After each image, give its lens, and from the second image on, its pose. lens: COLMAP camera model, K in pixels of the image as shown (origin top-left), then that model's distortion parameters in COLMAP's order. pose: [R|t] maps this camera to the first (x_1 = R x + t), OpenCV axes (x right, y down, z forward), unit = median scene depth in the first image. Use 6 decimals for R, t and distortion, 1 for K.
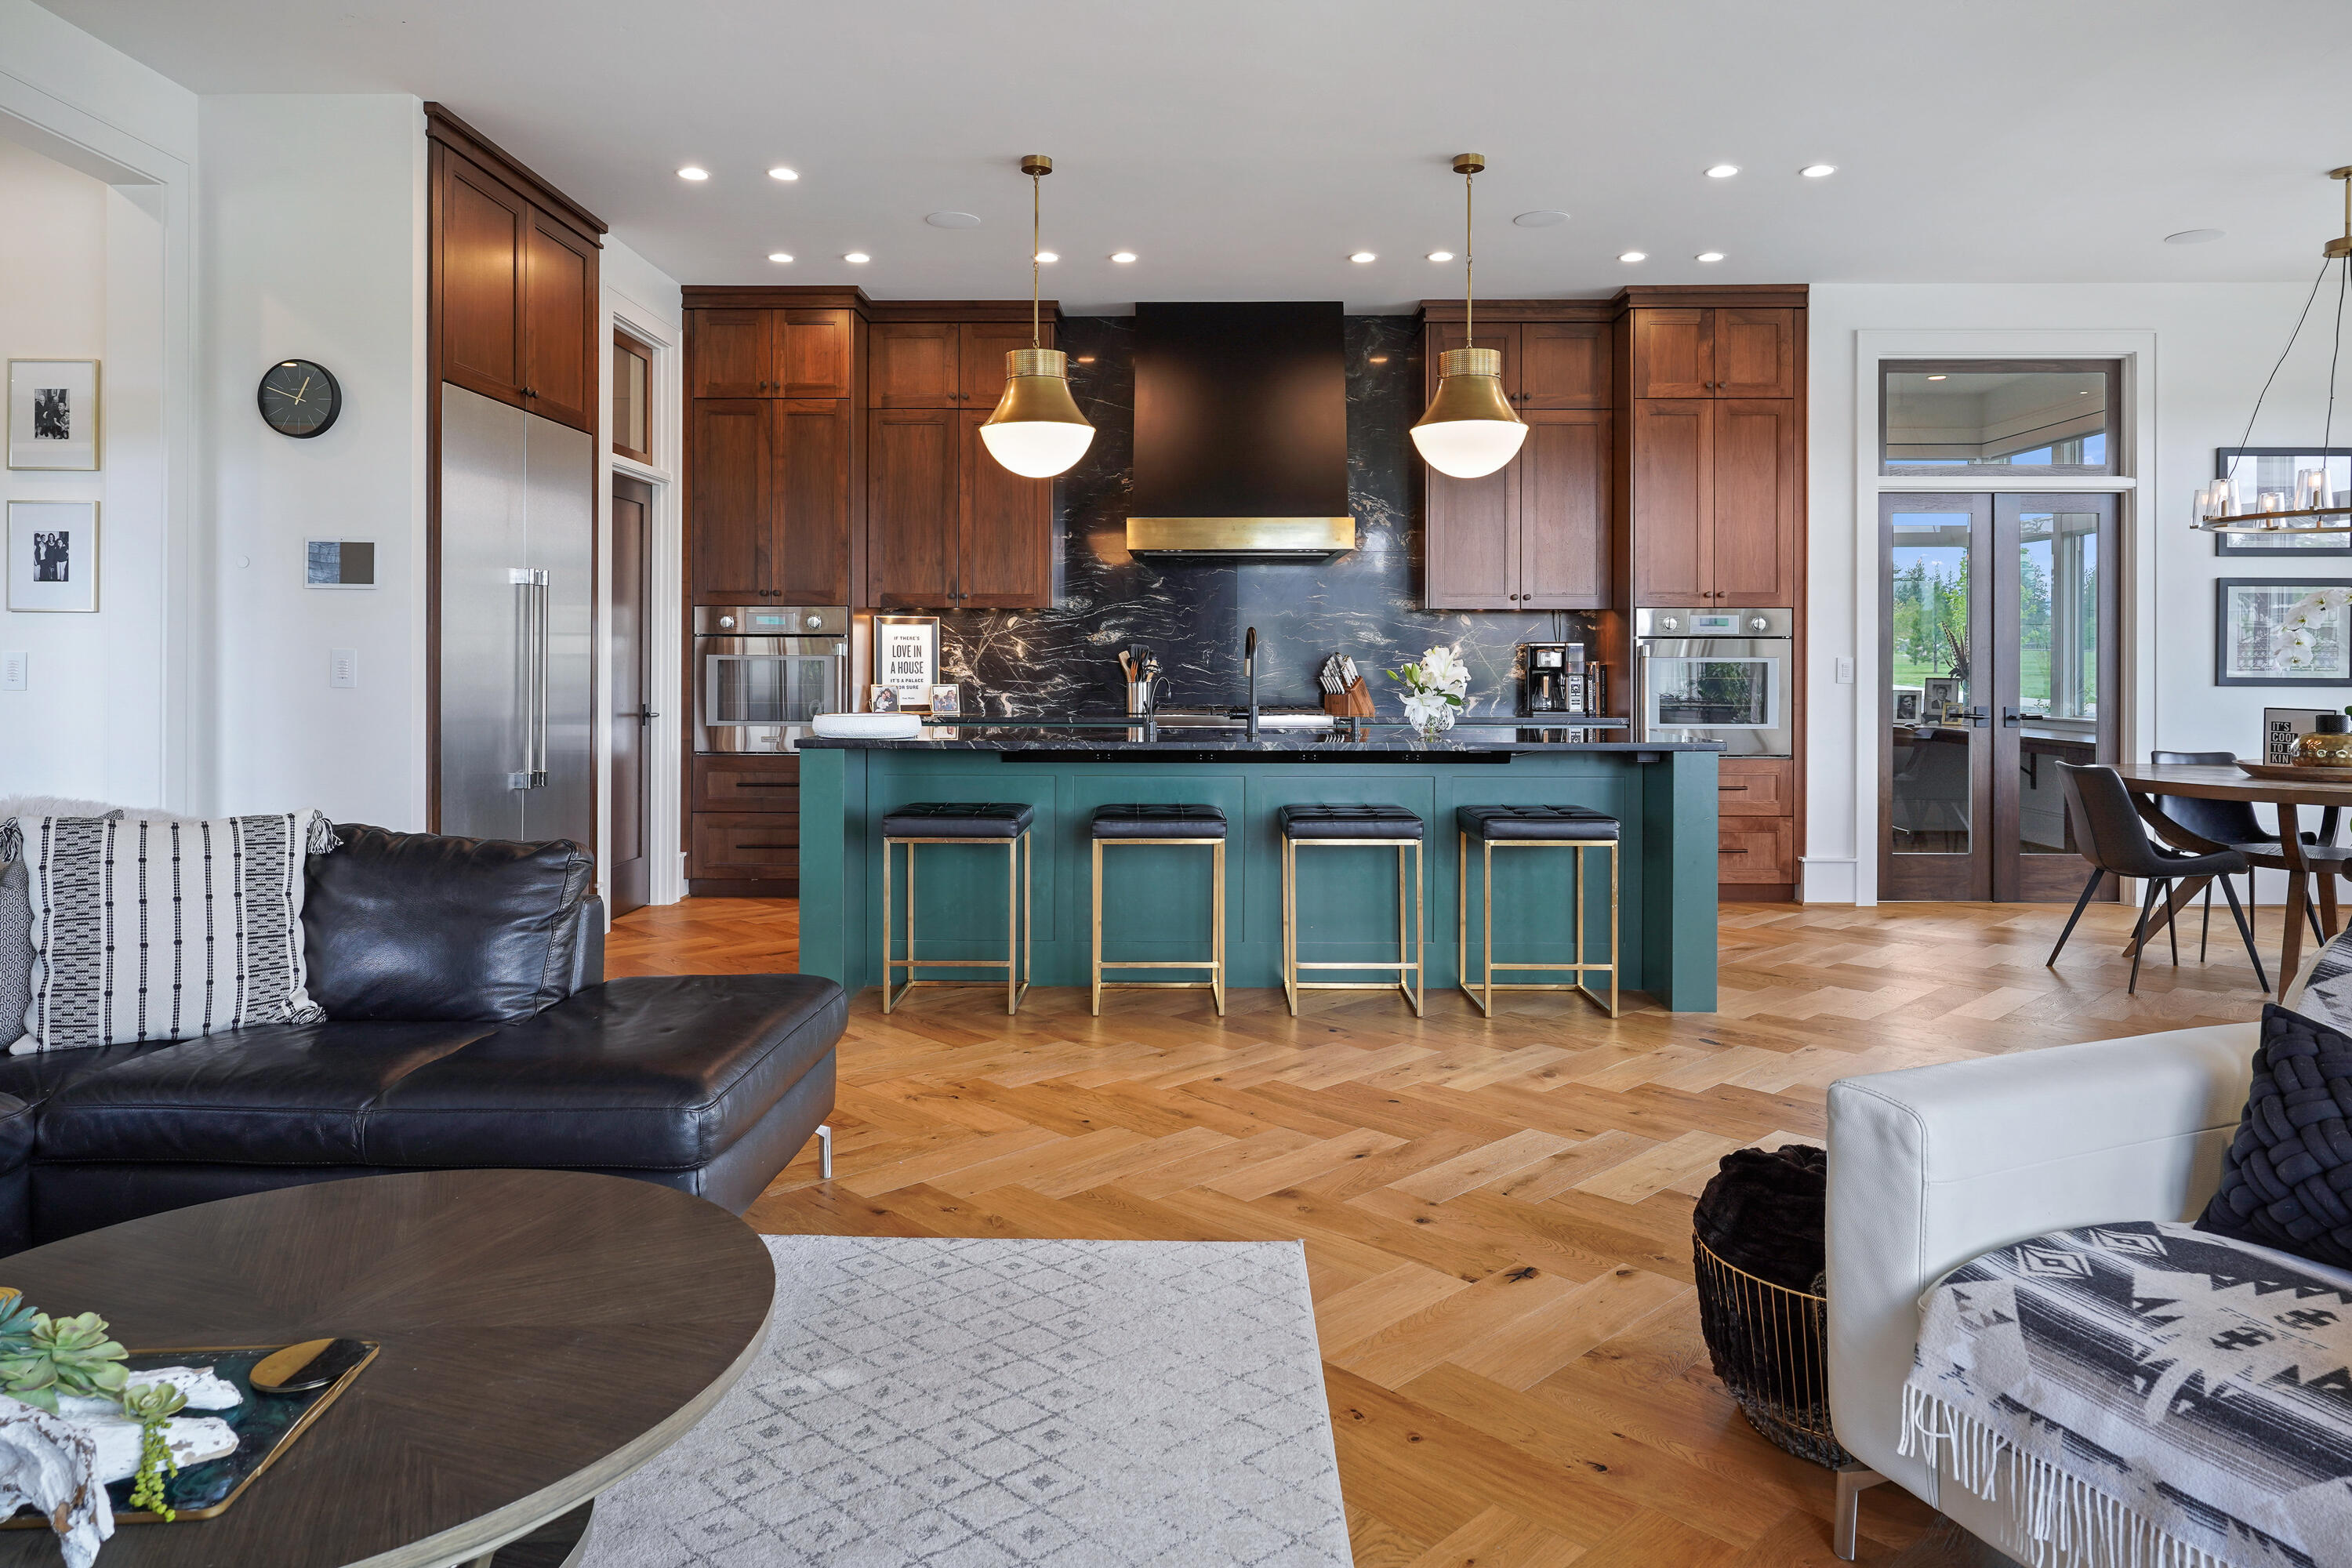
lens RADIAL K [[1476.7, 0, 1165.4], [0, 1476.7, 654.7], [0, 0, 1]] dist [-0.003705, 0.000348]
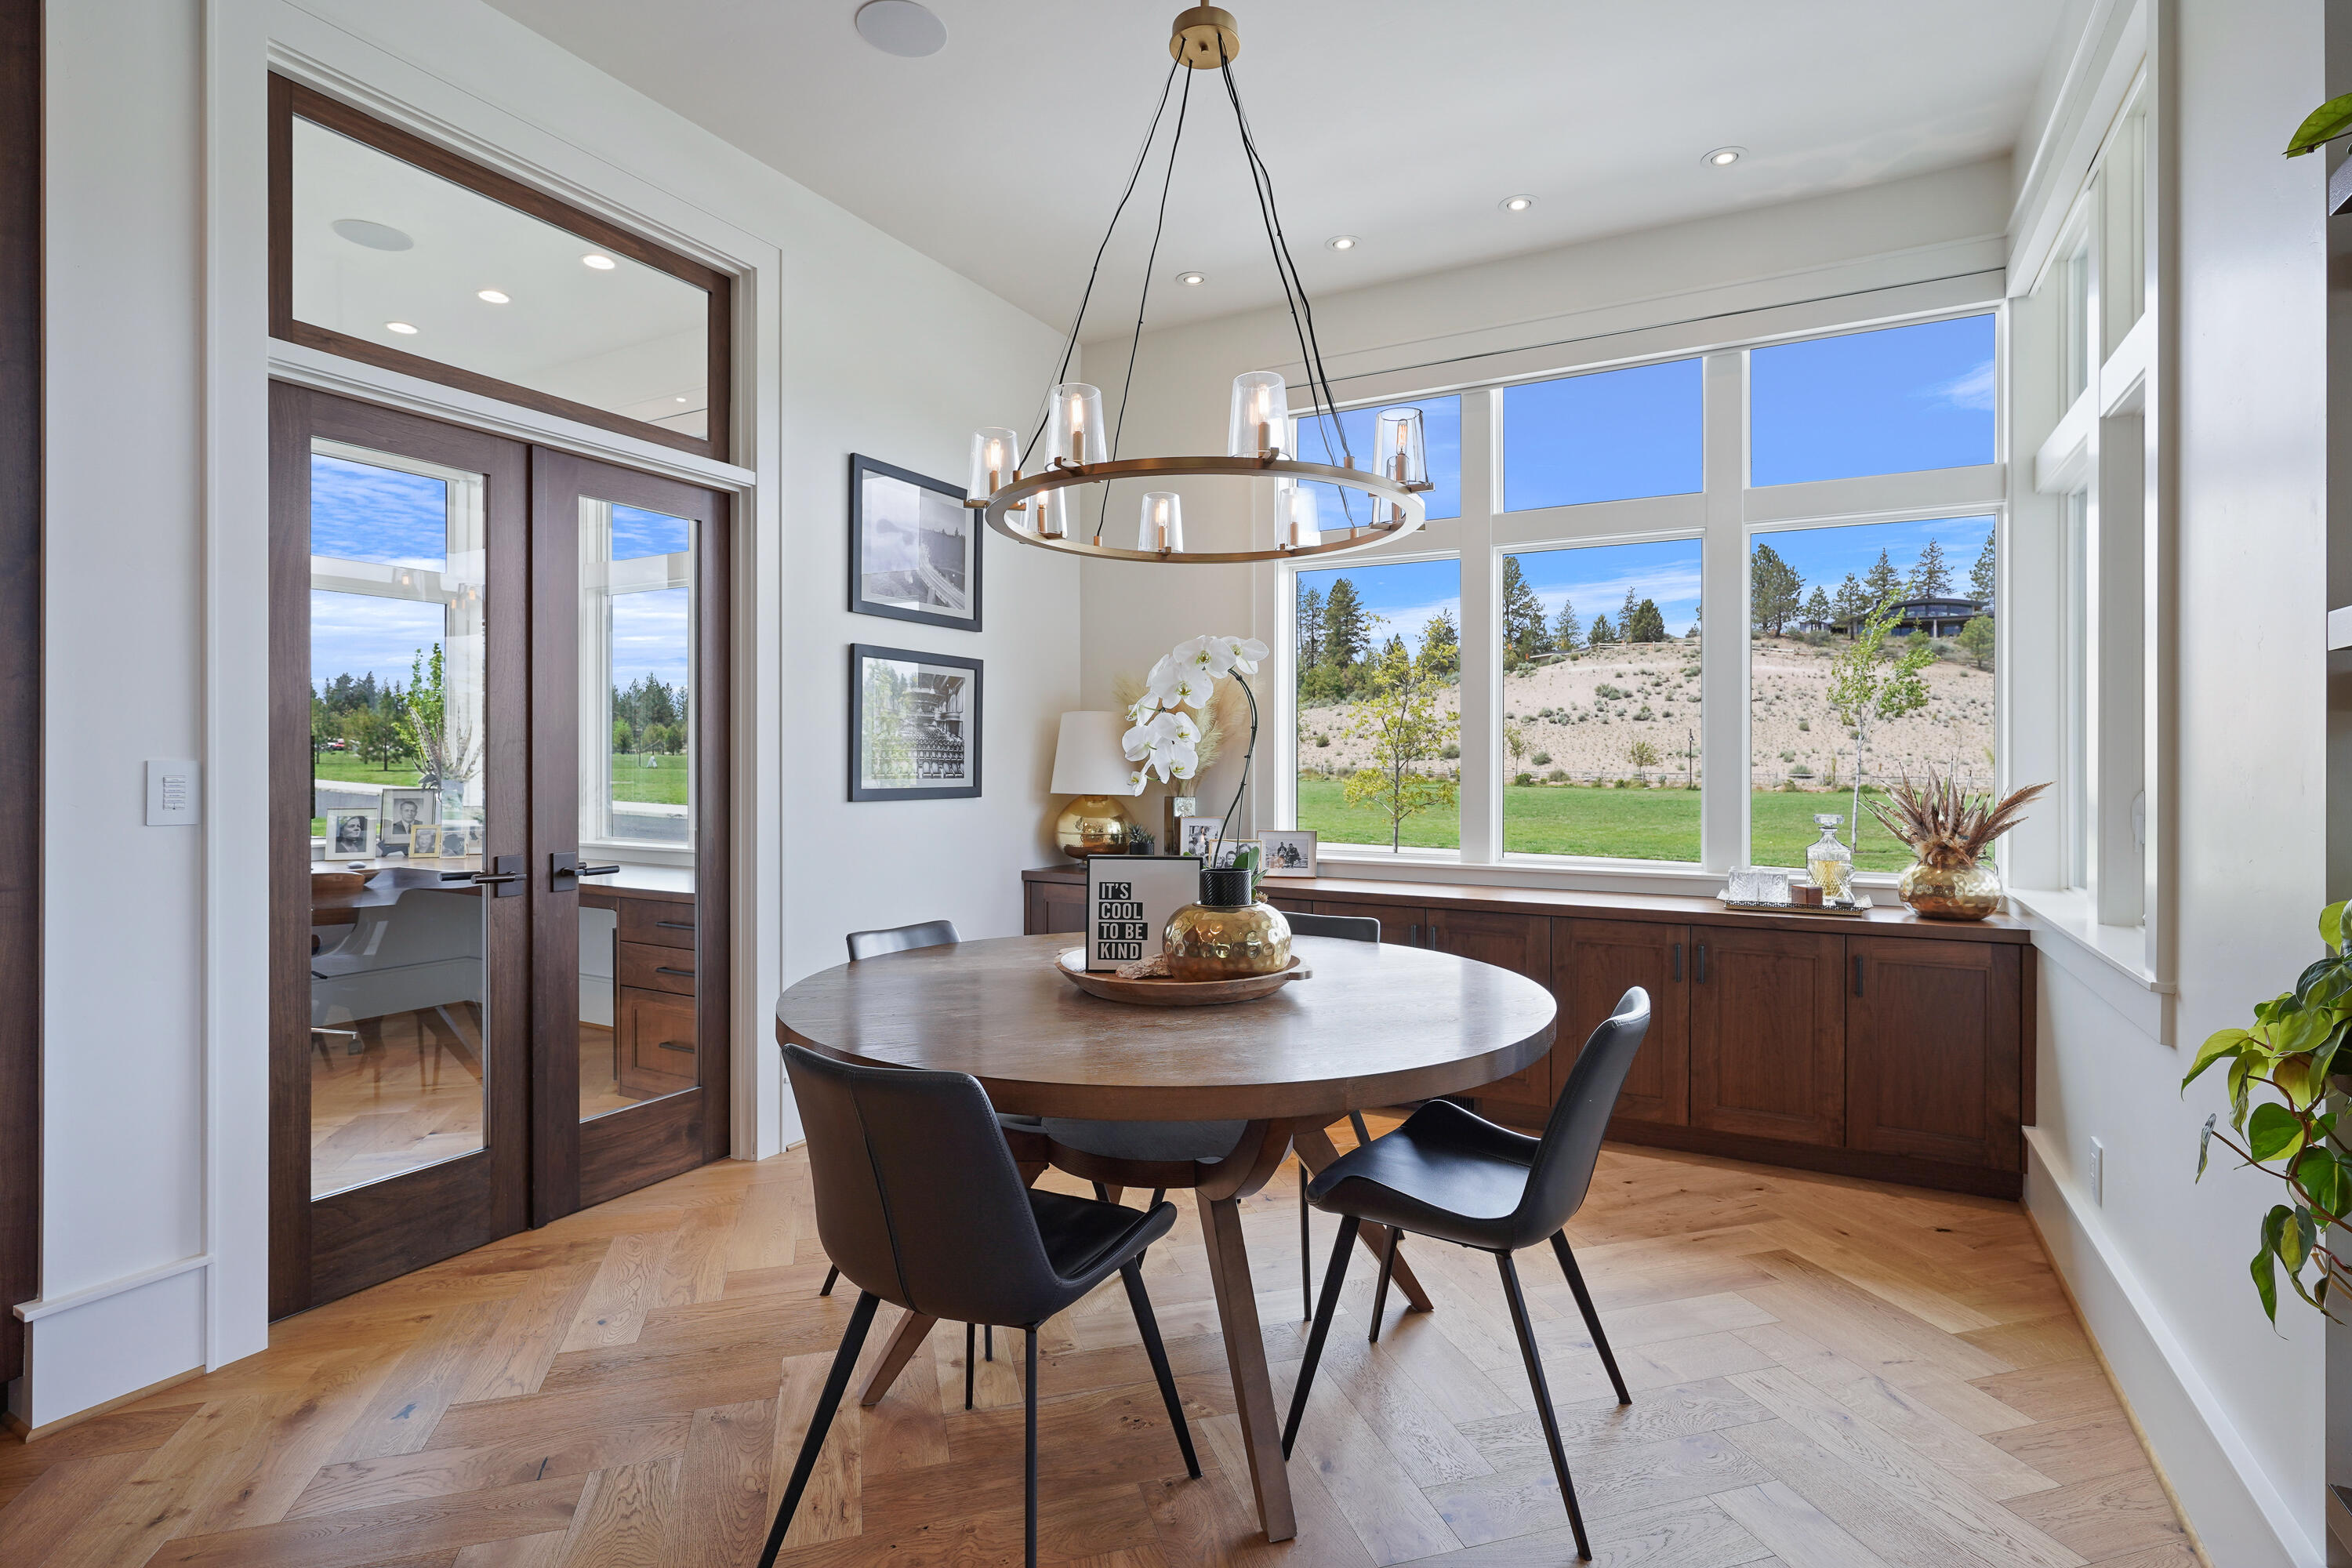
lens RADIAL K [[1128.2, 0, 1179.3], [0, 1128.2, 774.0], [0, 0, 1]] dist [-0.003074, 0.001601]
pose [[0.457682, -0.011816, 0.889037, 0.302834], [-0.003842, 0.999876, 0.015267, -0.000352], [-0.889108, -0.010403, 0.457580, 0.595229]]
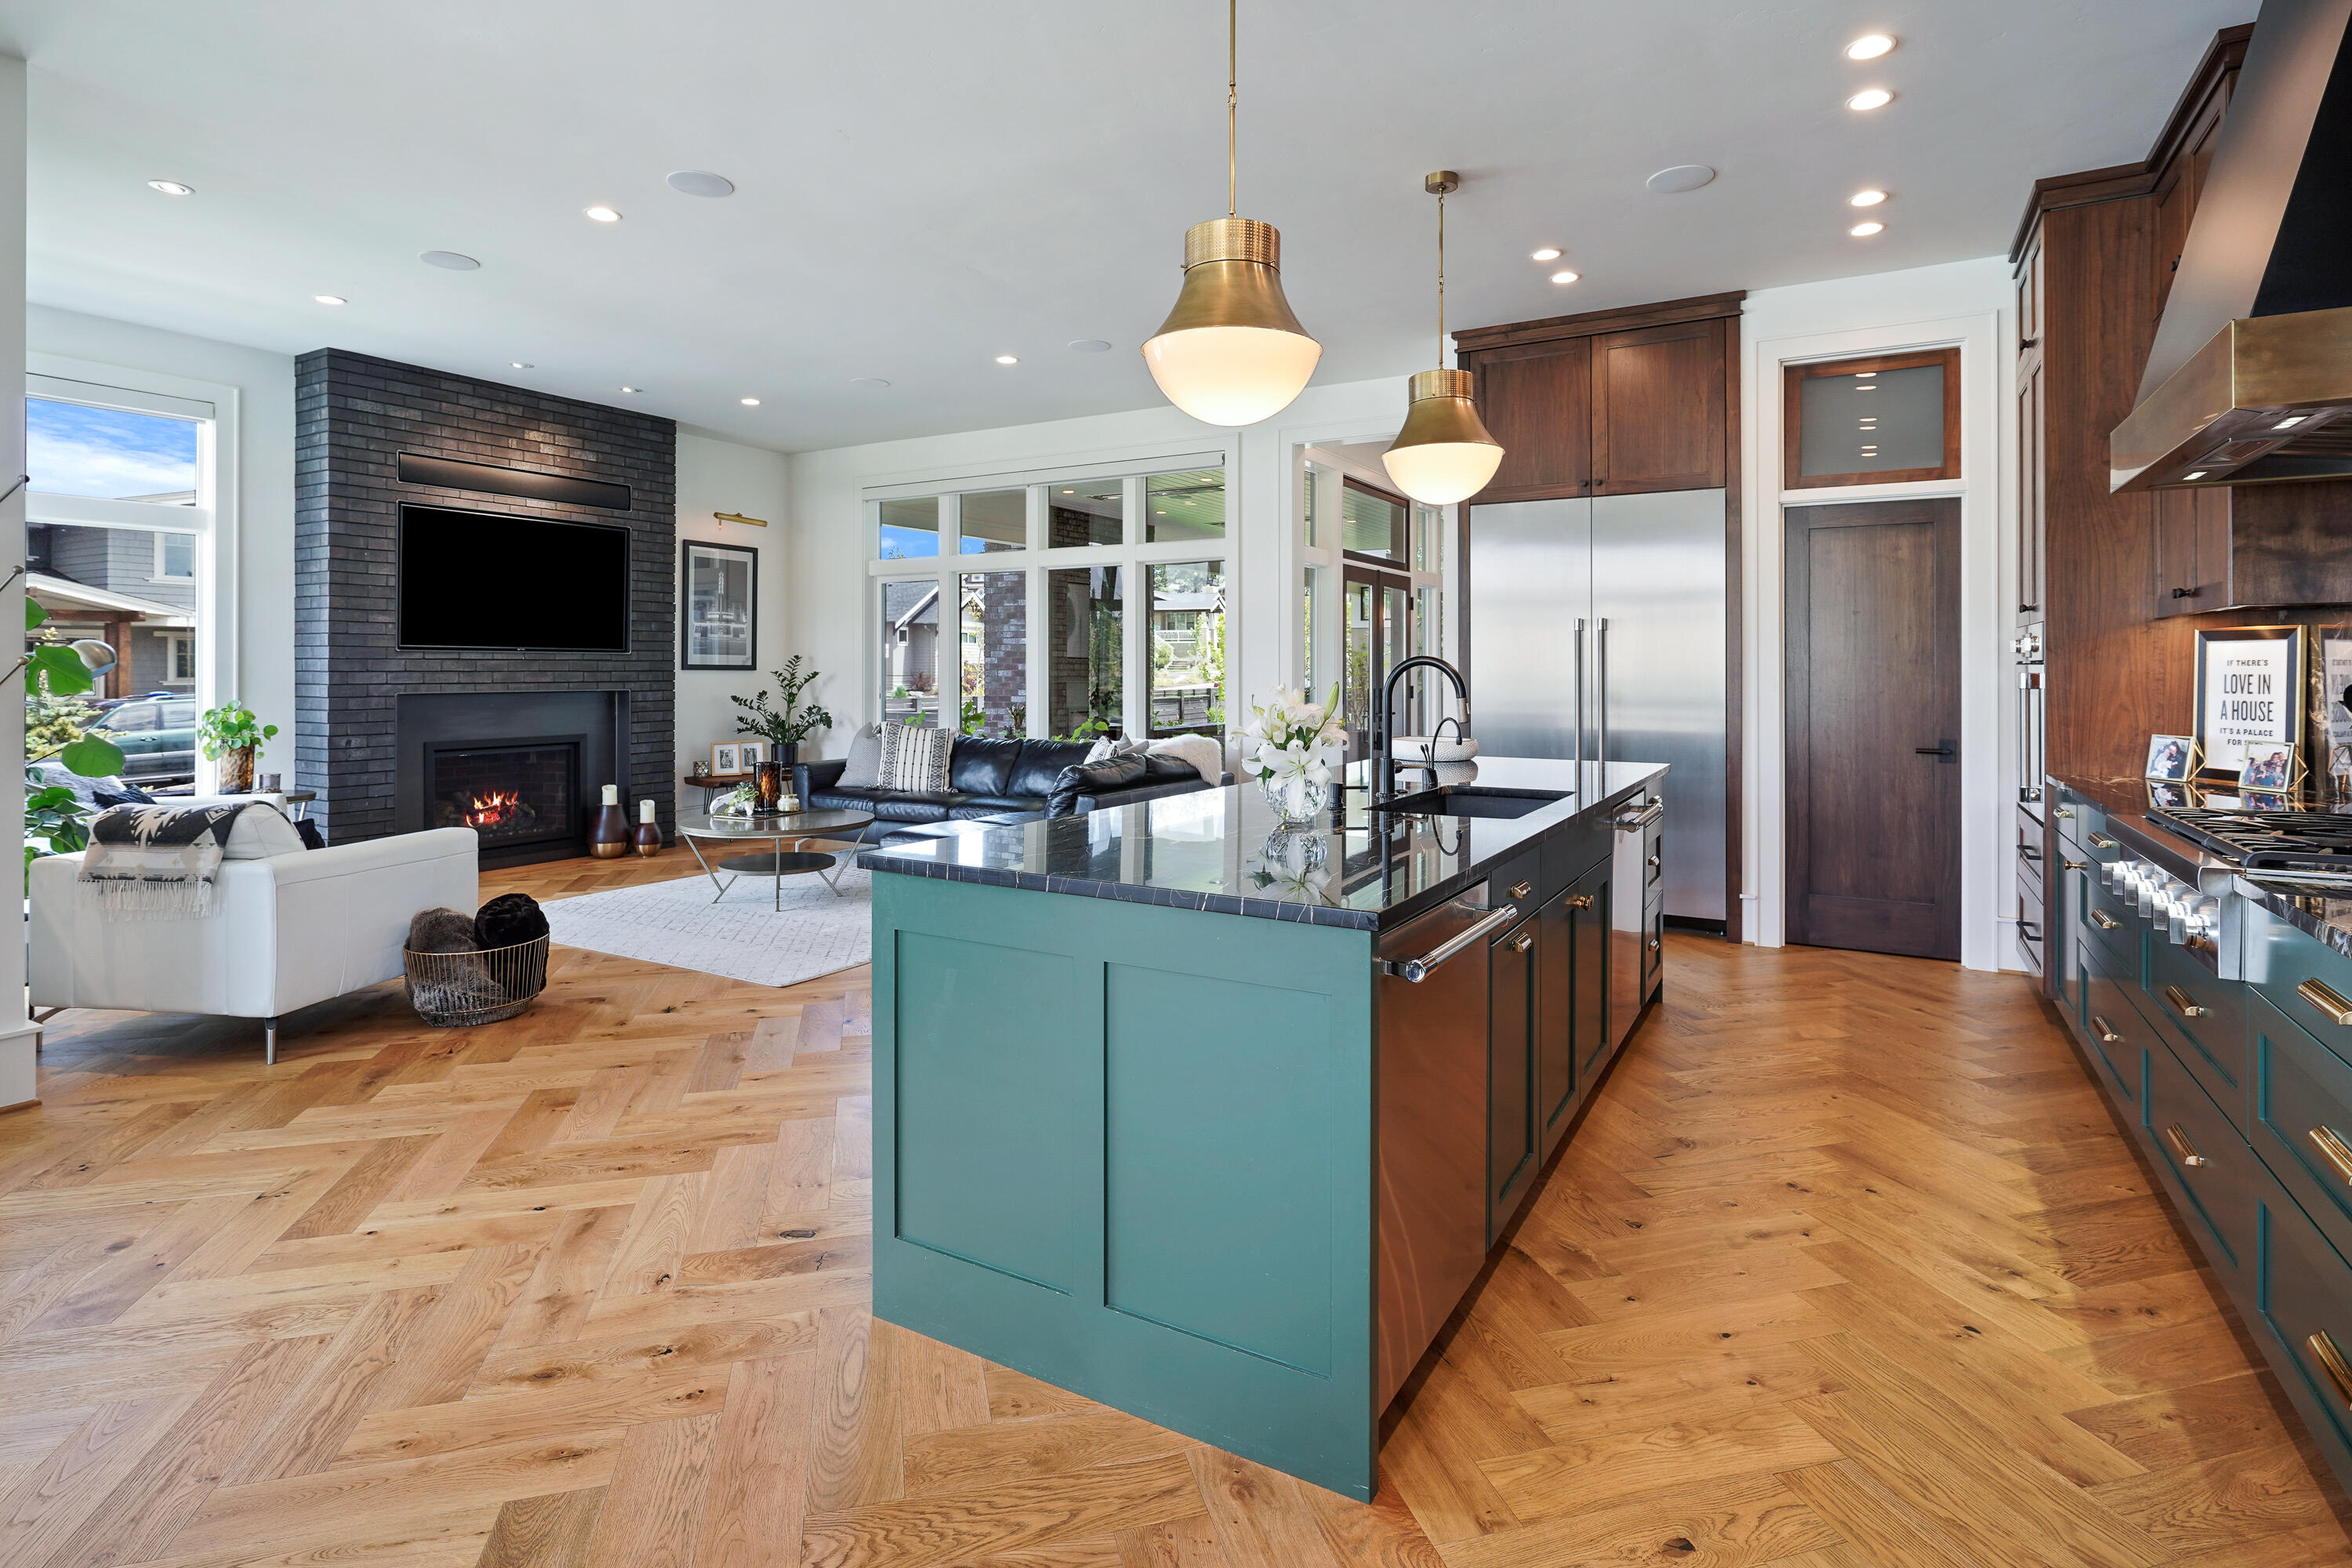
lens RADIAL K [[1165.6, 0, 1184.0], [0, 1165.6, 666.3], [0, 0, 1]] dist [-0.005008, 0.001317]
pose [[-0.476258, -0.005039, -0.879291, 0.487239], [0.000754, 0.999981, -0.006139, -0.007537], [0.879305, -0.003587, -0.476245, 0.893086]]
